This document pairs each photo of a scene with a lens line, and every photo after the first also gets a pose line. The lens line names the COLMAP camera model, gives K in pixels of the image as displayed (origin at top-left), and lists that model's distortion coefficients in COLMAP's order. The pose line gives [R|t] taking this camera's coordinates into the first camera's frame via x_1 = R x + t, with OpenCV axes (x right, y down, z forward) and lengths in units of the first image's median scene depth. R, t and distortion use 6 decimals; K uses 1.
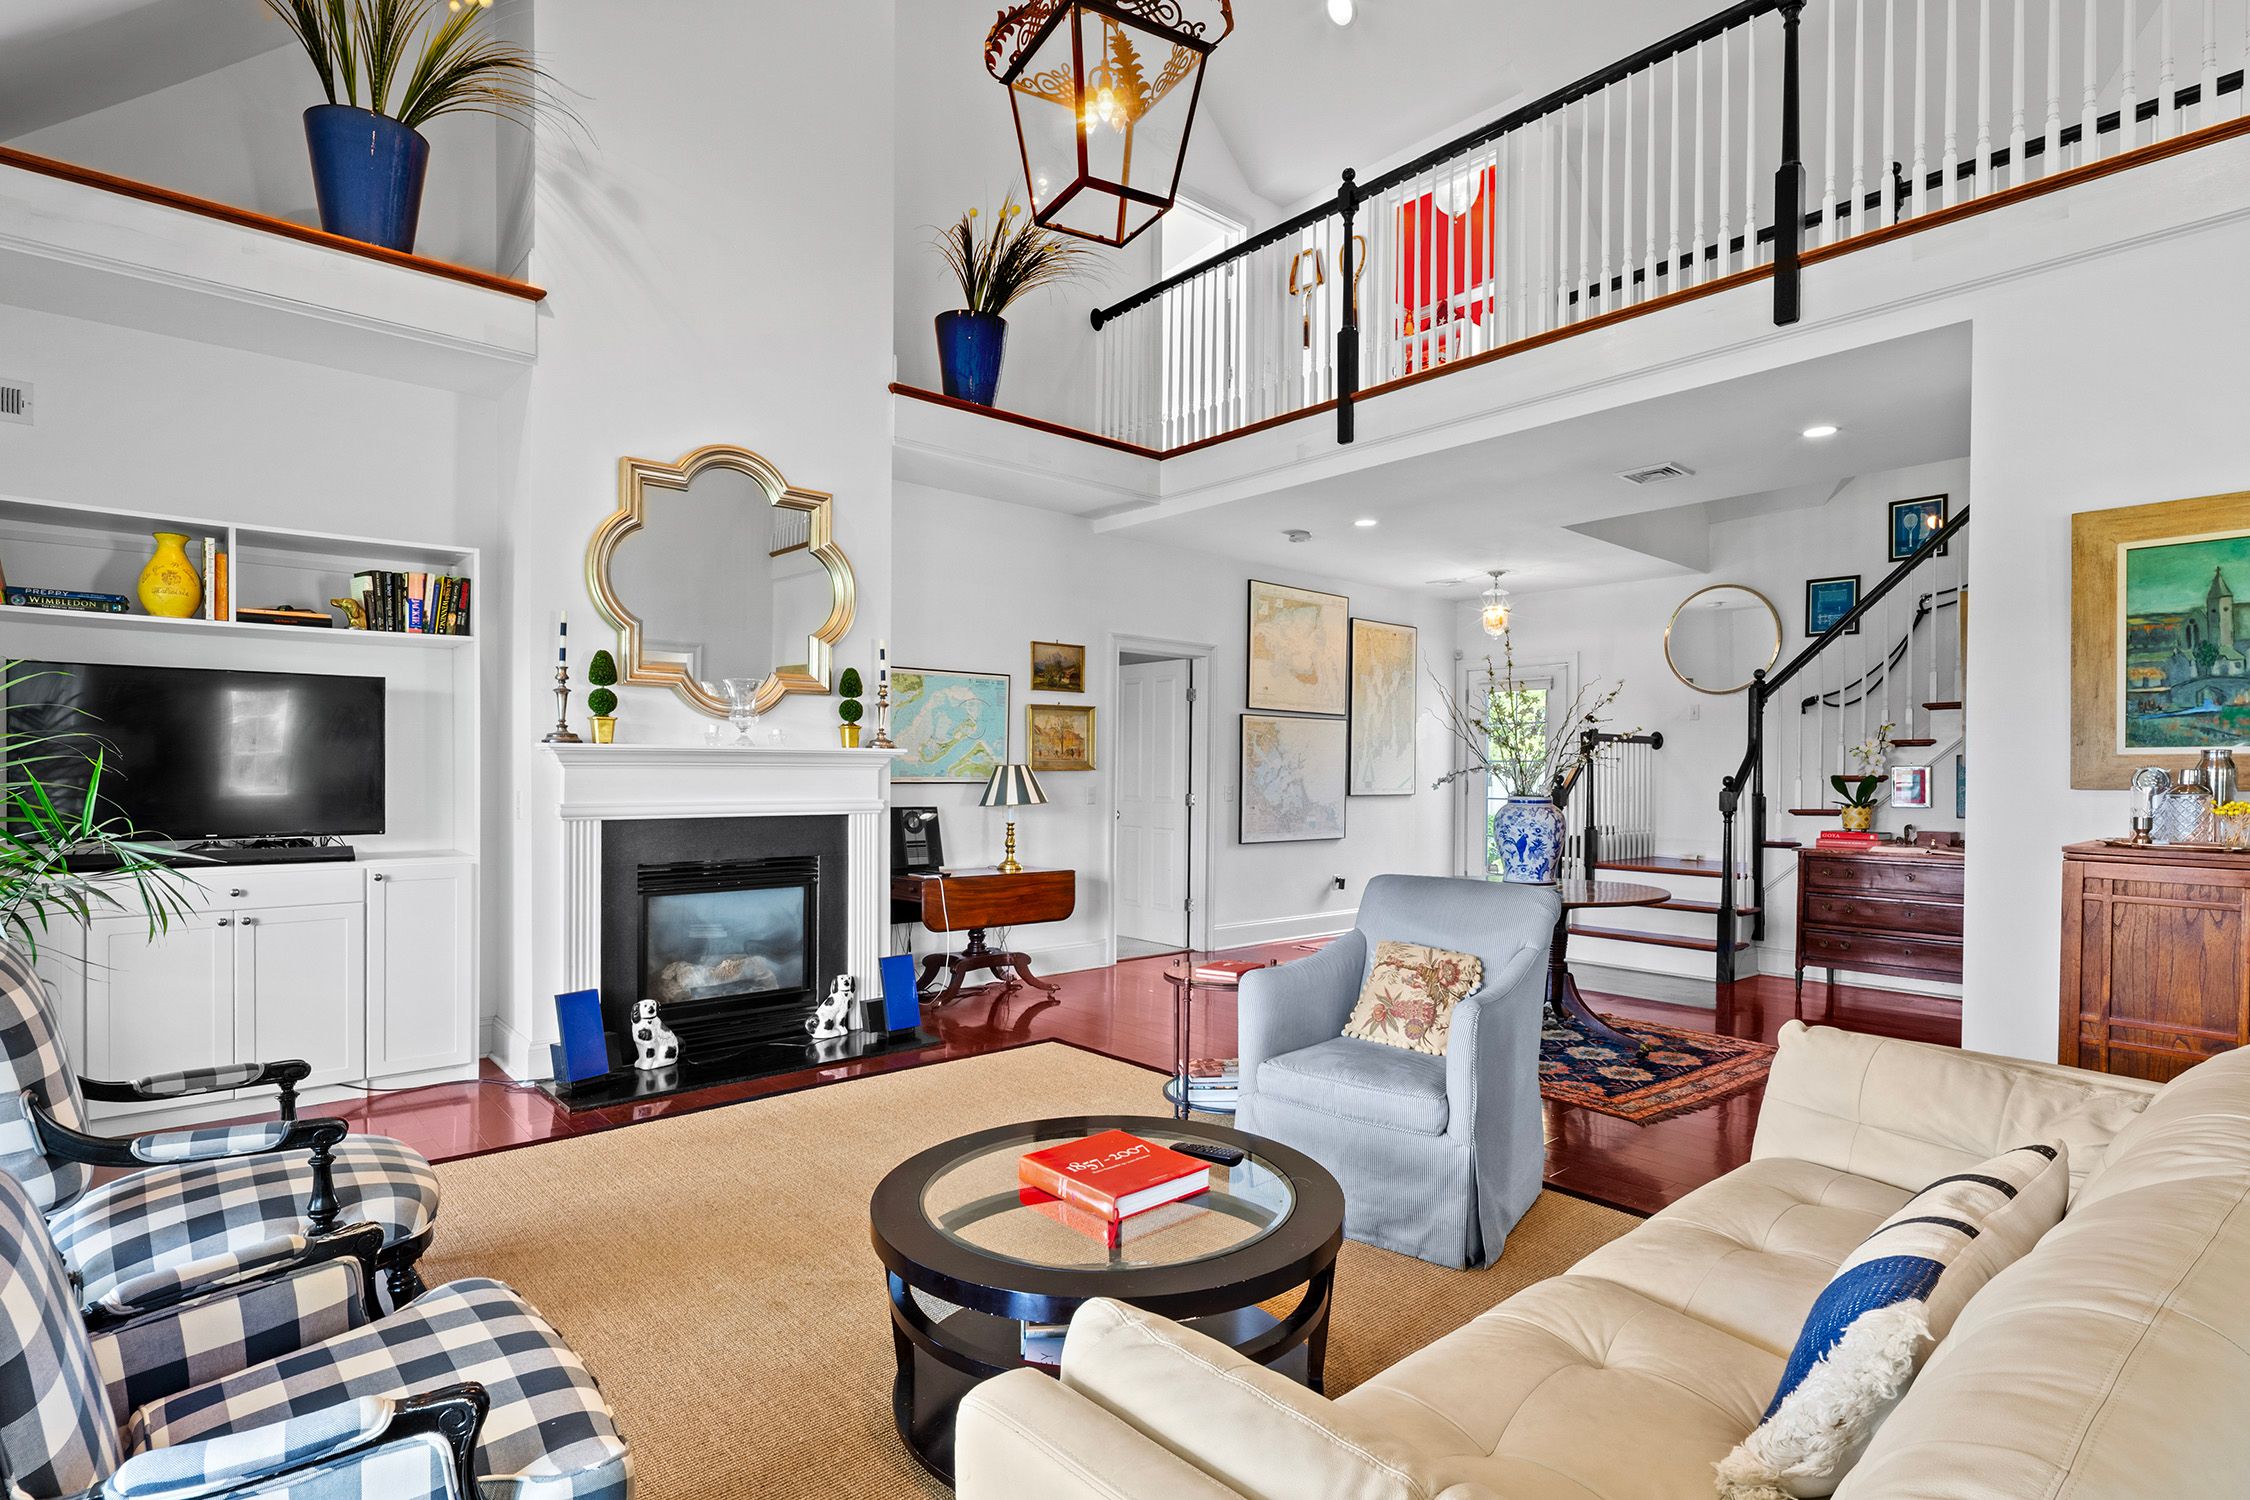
lens RADIAL K [[1123.2, 0, 1121.6], [0, 1123.2, 772.9], [0, 0, 1]] dist [0.004516, -0.000690]
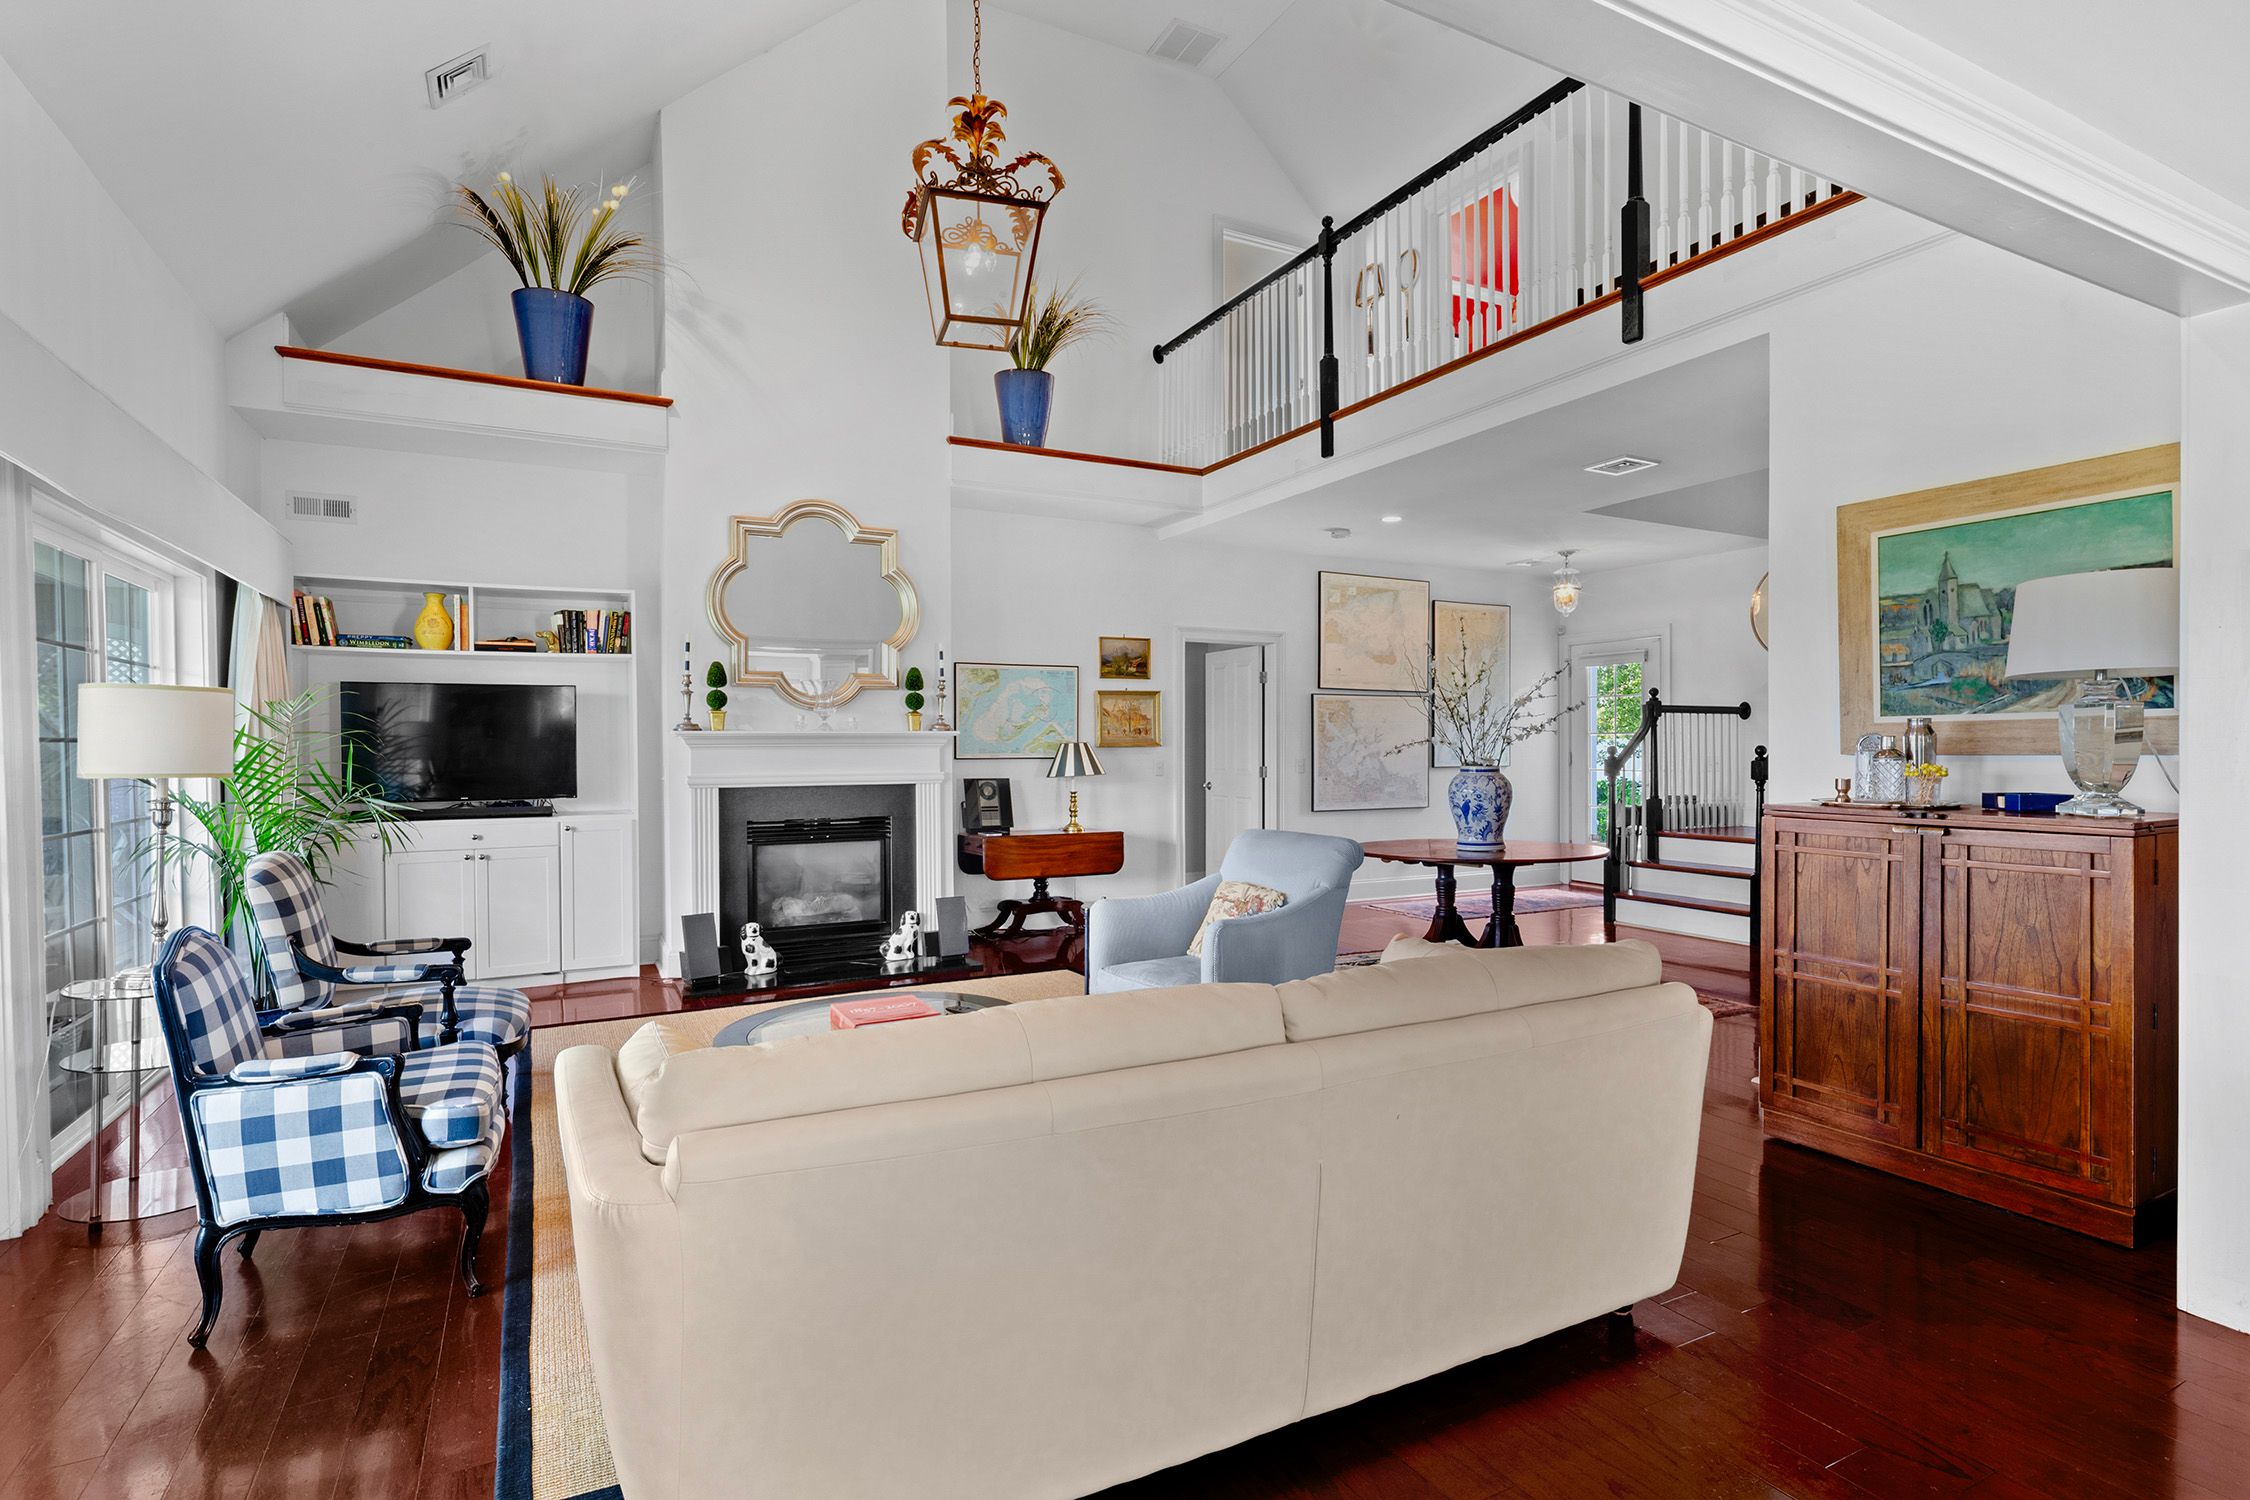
lens RADIAL K [[1107.5, 0, 1125.0], [0, 1107.5, 750.0], [0, 0, 1]] dist [0.008767, 0.000505]
pose [[0.972561, -0.009980, -0.232435, 0.303189], [0.010155, 0.999948, -0.000443, 0.002284], [0.232427, -0.001930, 0.972612, -0.166966]]
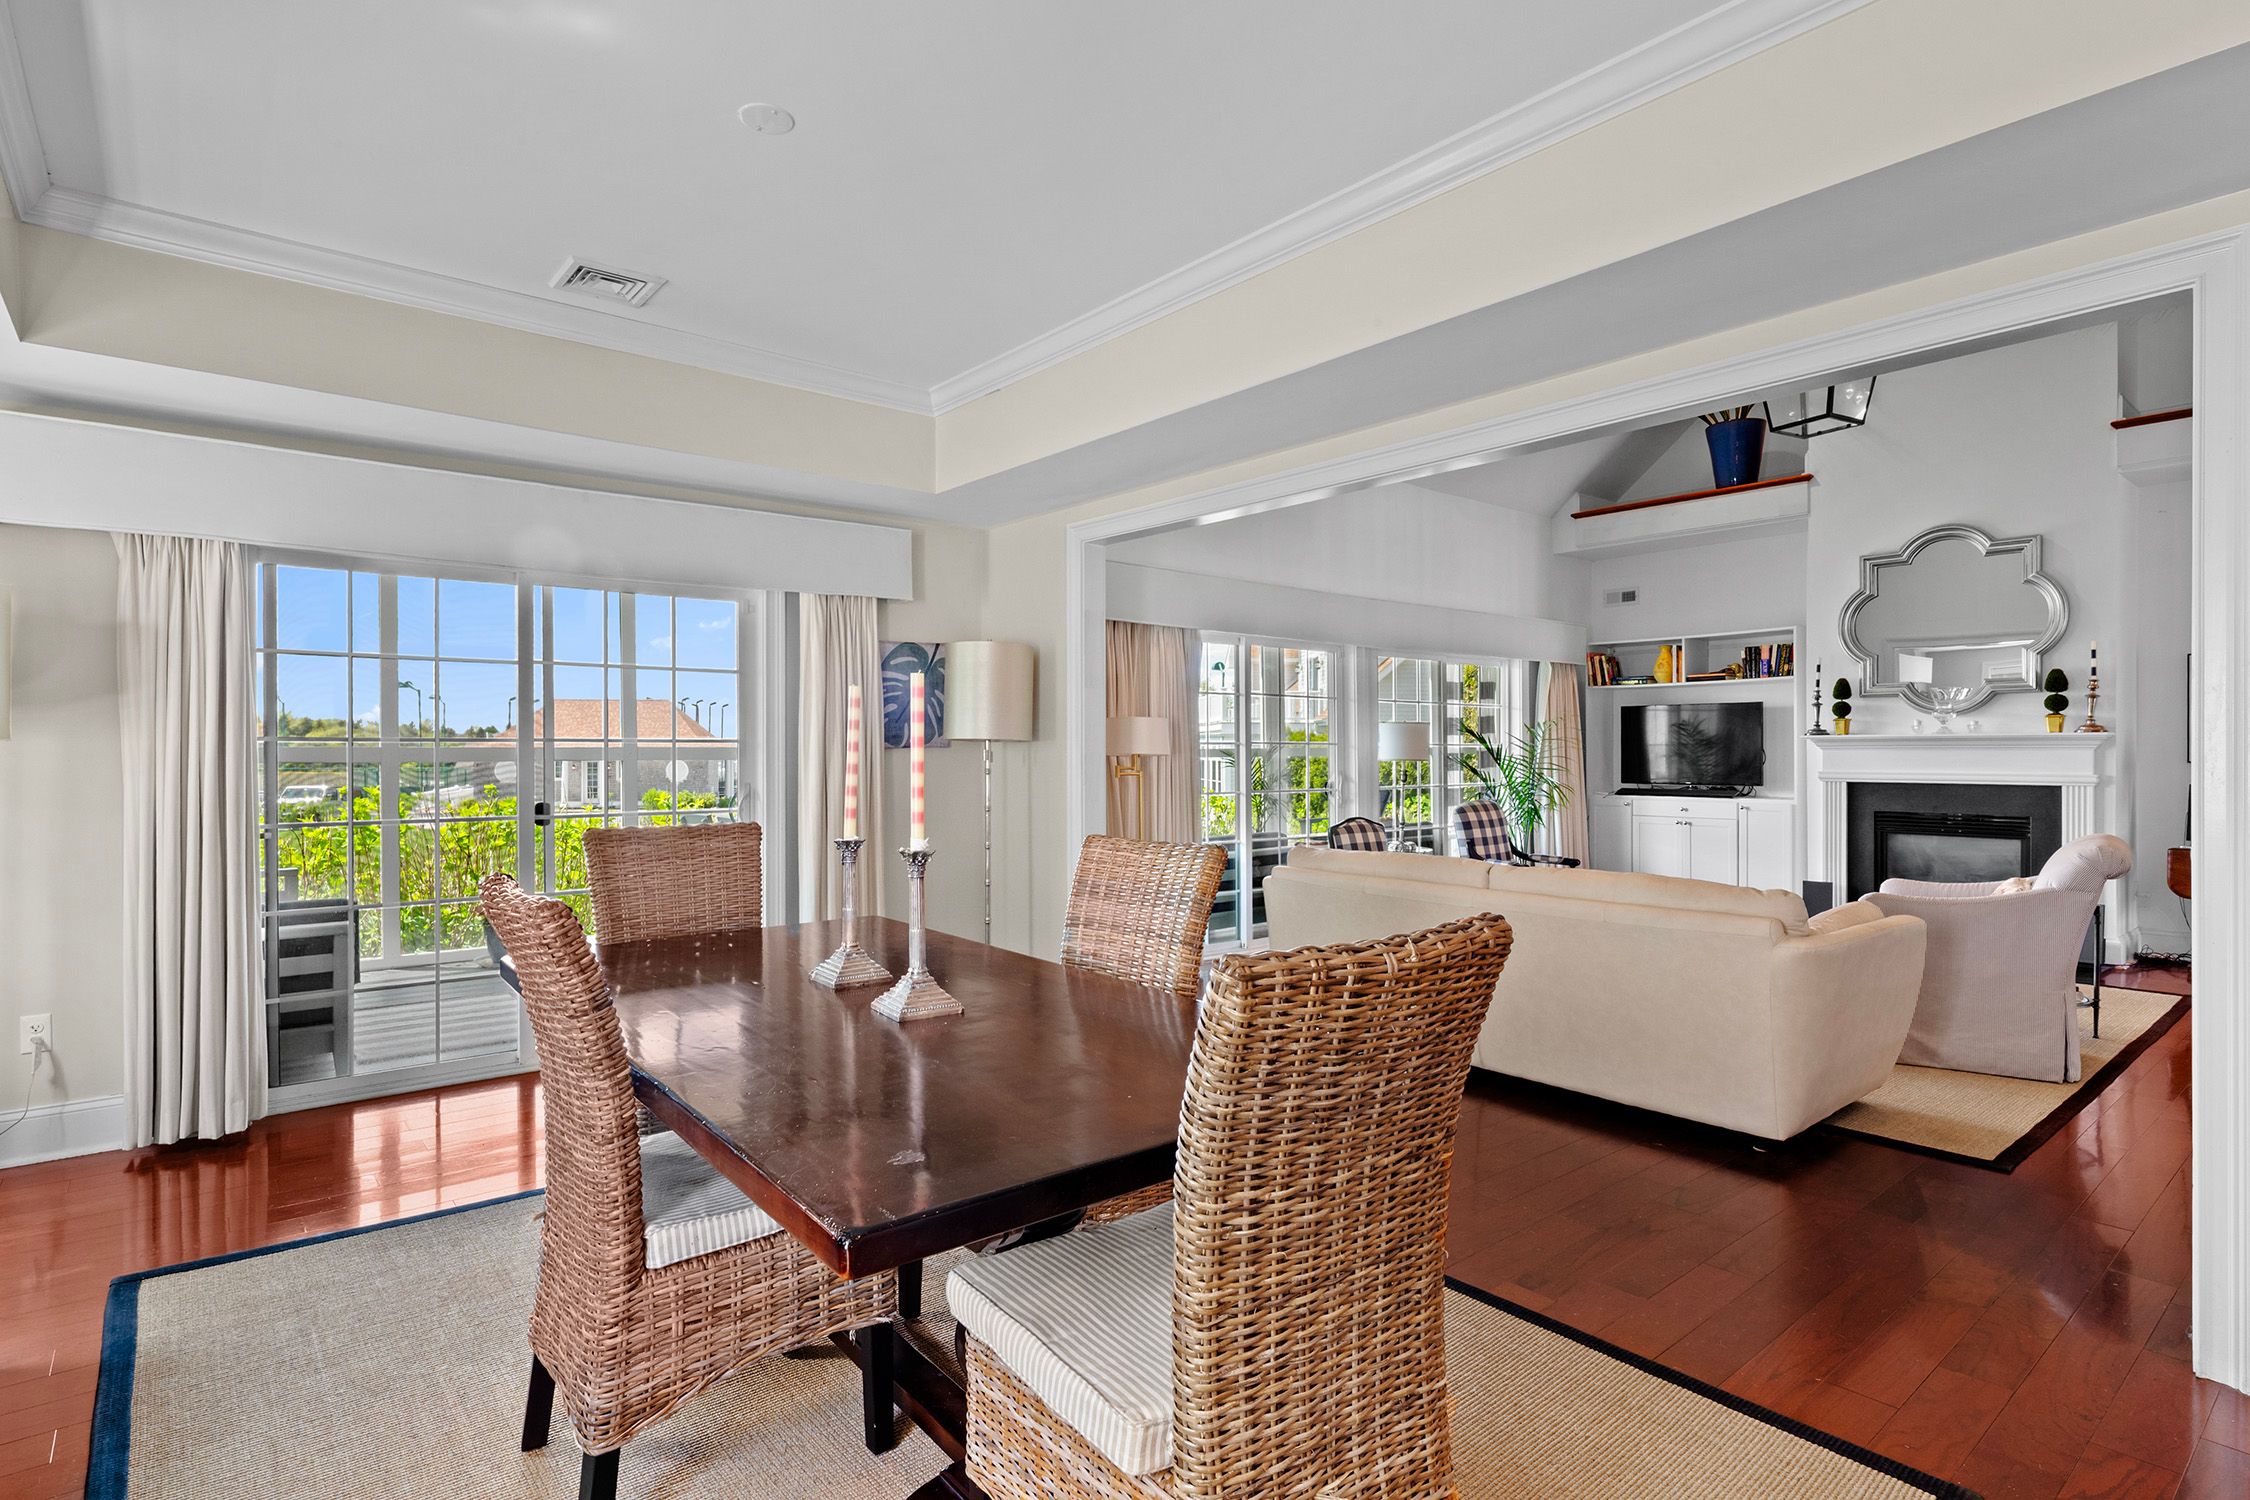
lens RADIAL K [[1123.2, 0, 1121.6], [0, 1123.2, 772.9], [0, 0, 1]] dist [0.004516, -0.000690]
pose [[-0.026369, 0.013989, -0.999554, 1.143751], [-0.003242, 0.999896, 0.014079, 0.009166], [0.999647, 0.003611, -0.026321, -0.007963]]
